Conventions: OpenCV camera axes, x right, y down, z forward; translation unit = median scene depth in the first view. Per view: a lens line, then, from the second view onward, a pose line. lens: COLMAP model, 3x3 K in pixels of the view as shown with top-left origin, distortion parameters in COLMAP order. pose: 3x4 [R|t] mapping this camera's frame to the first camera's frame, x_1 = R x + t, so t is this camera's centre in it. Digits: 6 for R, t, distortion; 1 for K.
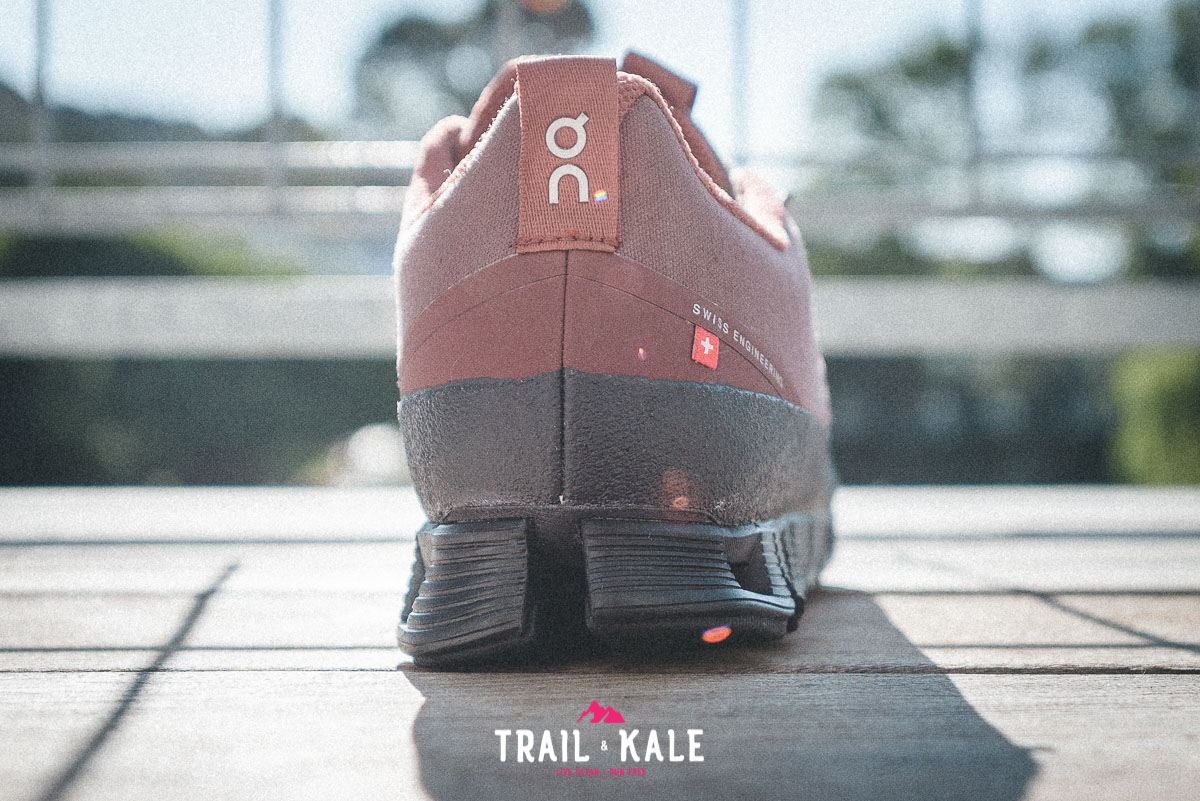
lens RADIAL K [[828.1, 0, 600.0], [0, 828.1, 400.5], [0, 0, 1]] dist [0.001341, -0.000548]
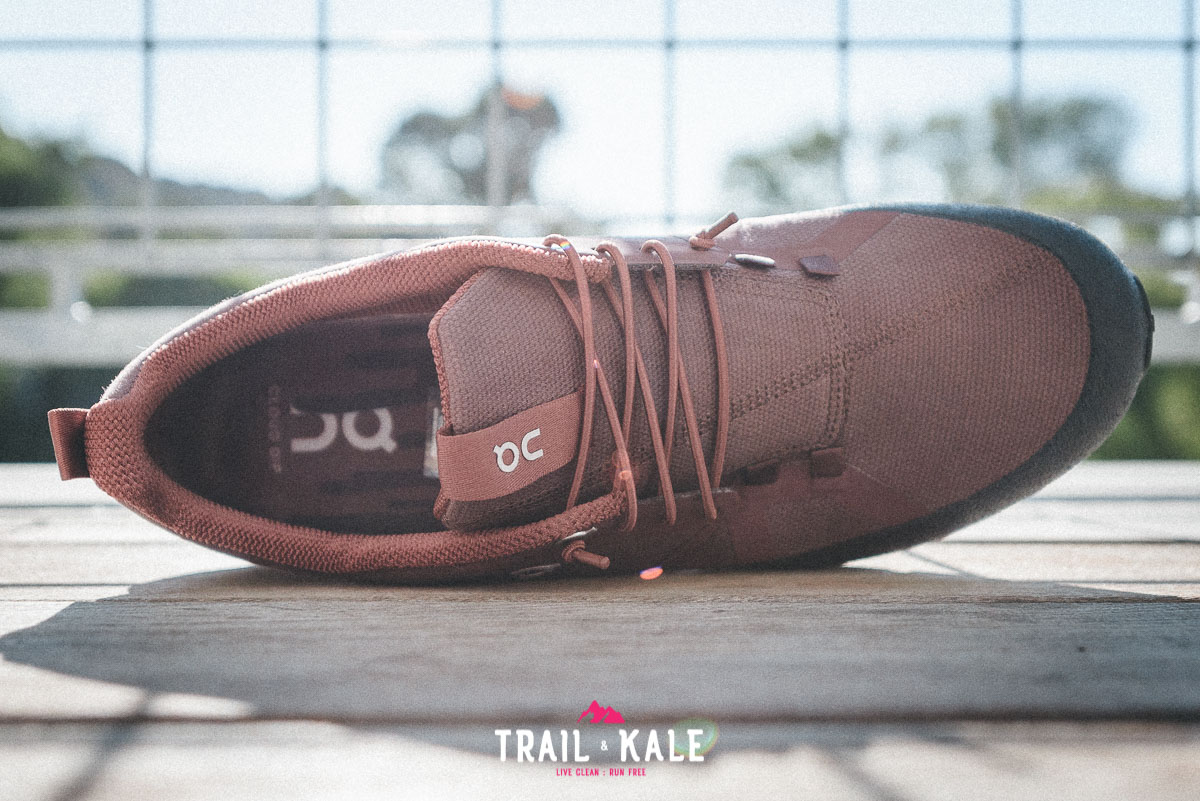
lens RADIAL K [[830.0, 0, 600.0], [0, 830.0, 400.5], [0, 0, 1]] dist [0.000753, 0.000298]
pose [[1.000000, -0.000030, -0.000049, 0.057503], [0.000030, 1.000000, 0.000778, 0.001969], [0.000049, -0.000778, 1.000000, -0.342868]]
